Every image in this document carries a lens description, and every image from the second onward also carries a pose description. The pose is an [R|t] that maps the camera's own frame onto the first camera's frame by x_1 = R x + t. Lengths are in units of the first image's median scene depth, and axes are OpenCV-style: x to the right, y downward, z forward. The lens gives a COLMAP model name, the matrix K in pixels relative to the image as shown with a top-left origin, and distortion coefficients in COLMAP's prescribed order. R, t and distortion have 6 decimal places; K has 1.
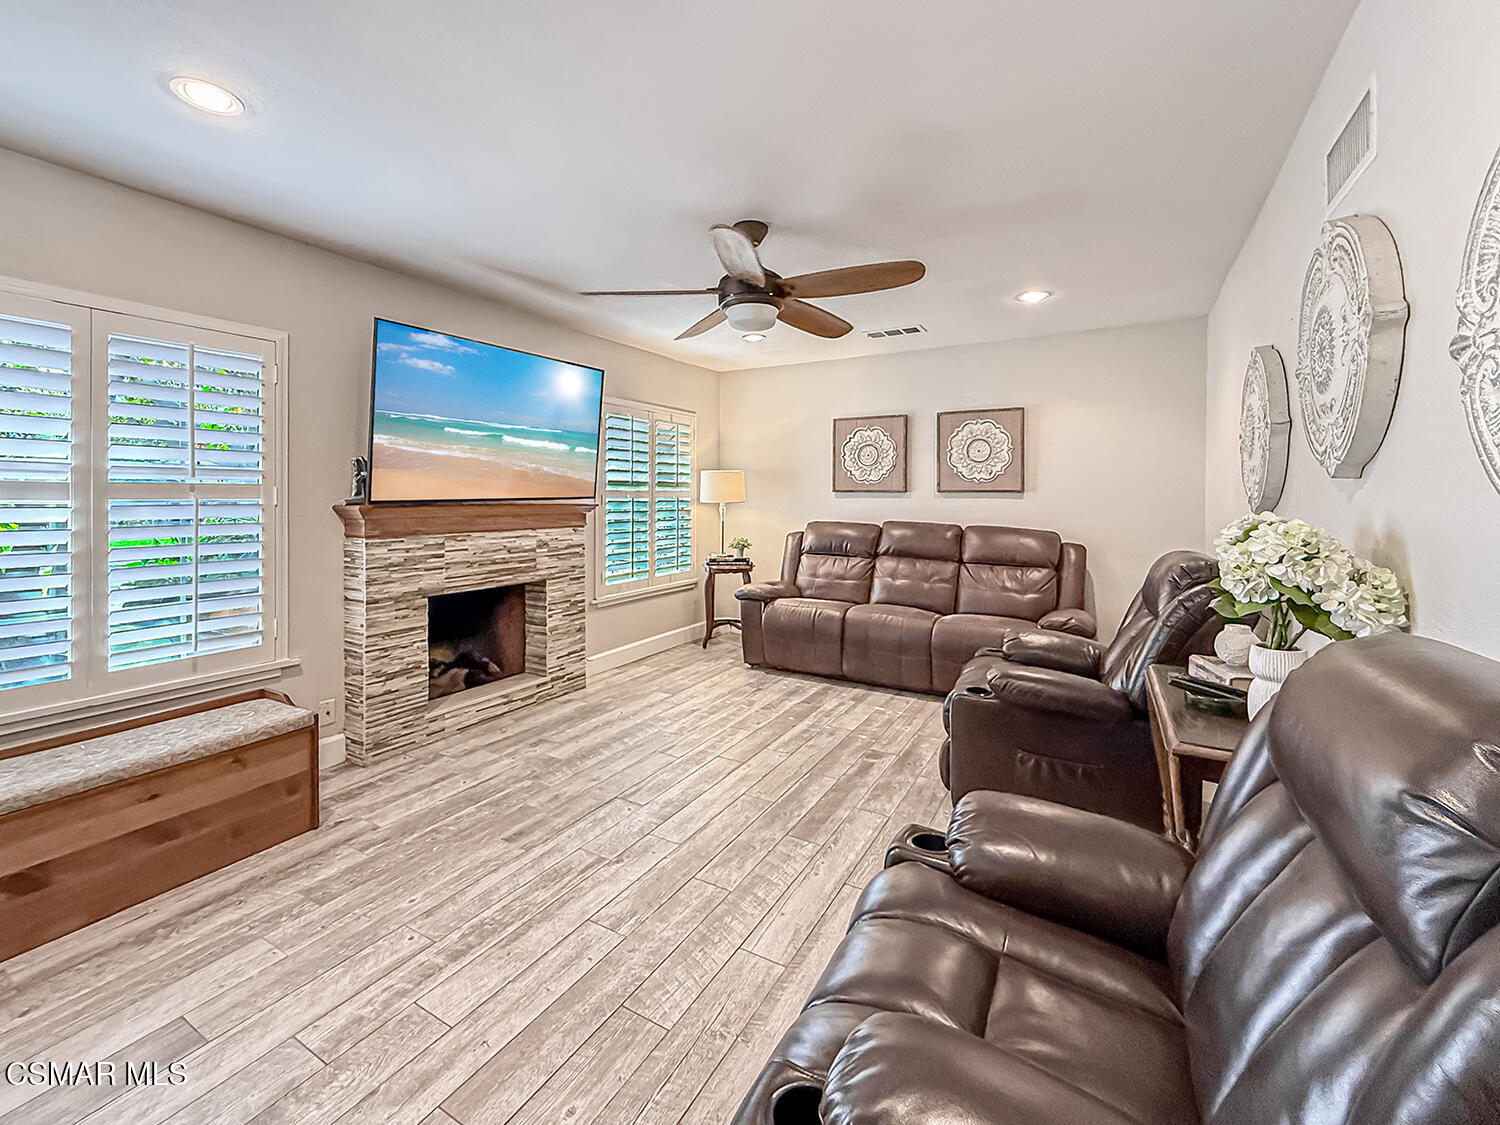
lens RADIAL K [[601.0, 0, 751.7], [0, 601.0, 515.6], [0, 0, 1]] dist [0.000137, 0.000159]
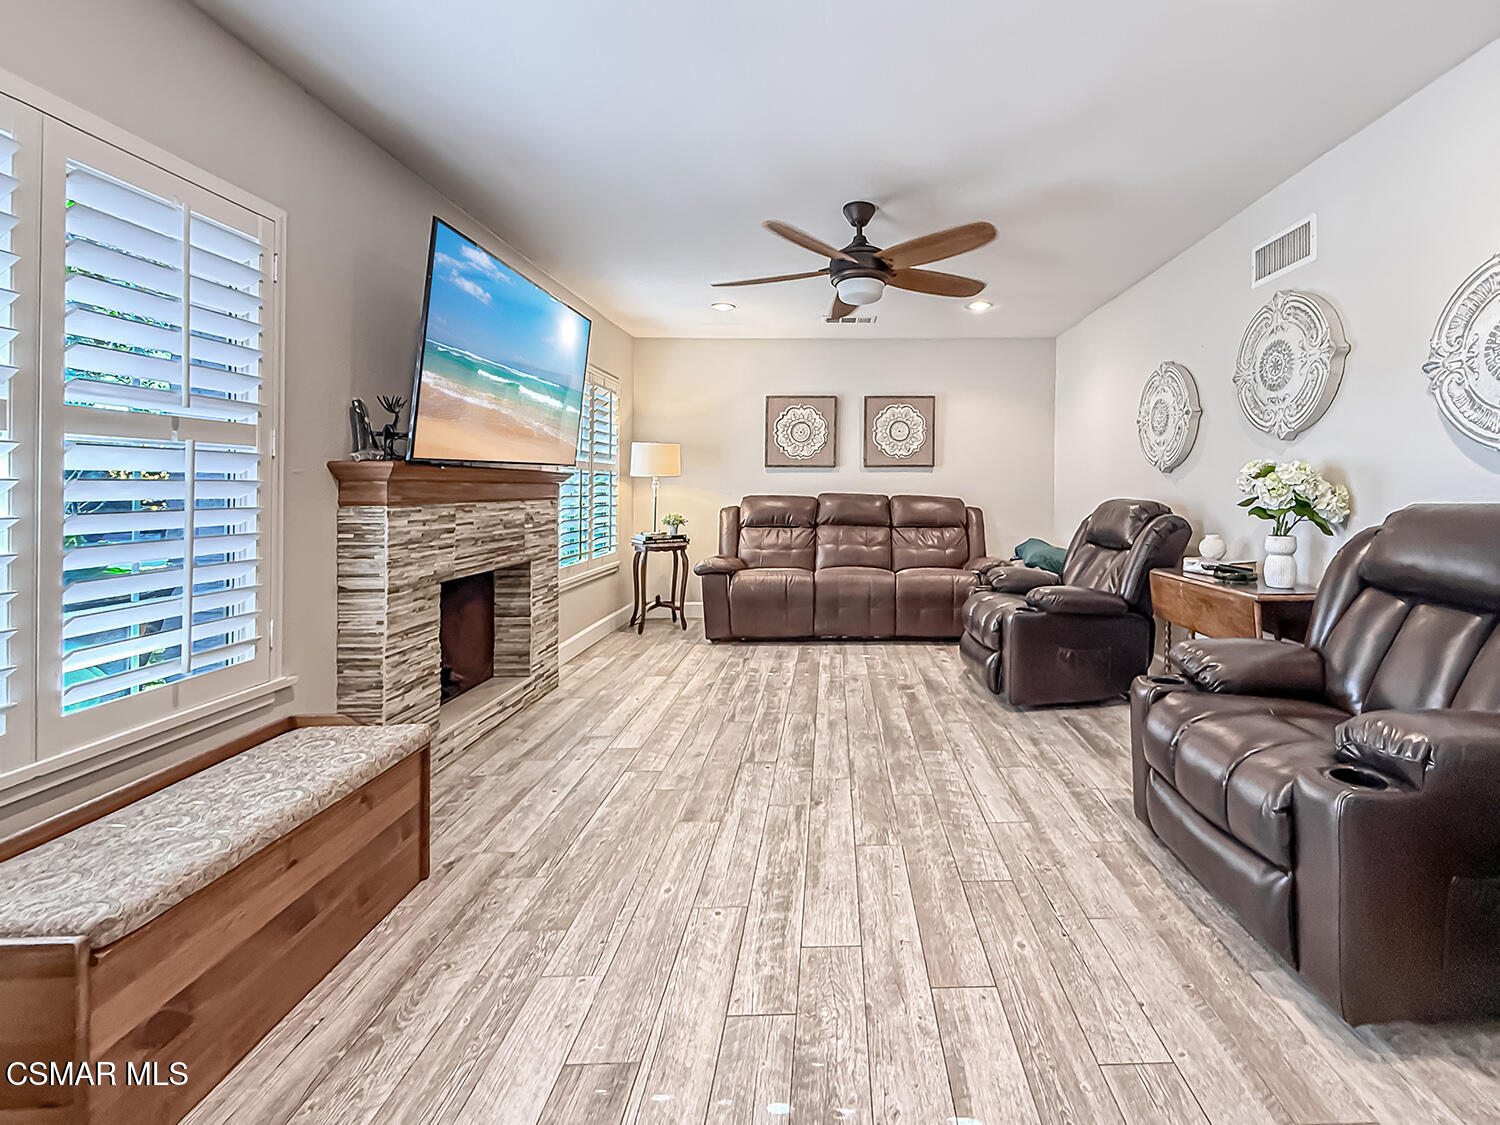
lens RADIAL K [[650.0, 0, 753.6], [0, 650.0, 513.3], [0, 0, 1]] dist [0.000327, 0.000178]
pose [[0.866724, -0.020184, 0.498380, -0.566146], [0.021823, 0.999759, 0.002539, 0.048026], [-0.498311, 0.008676, 0.866955, 0.055242]]
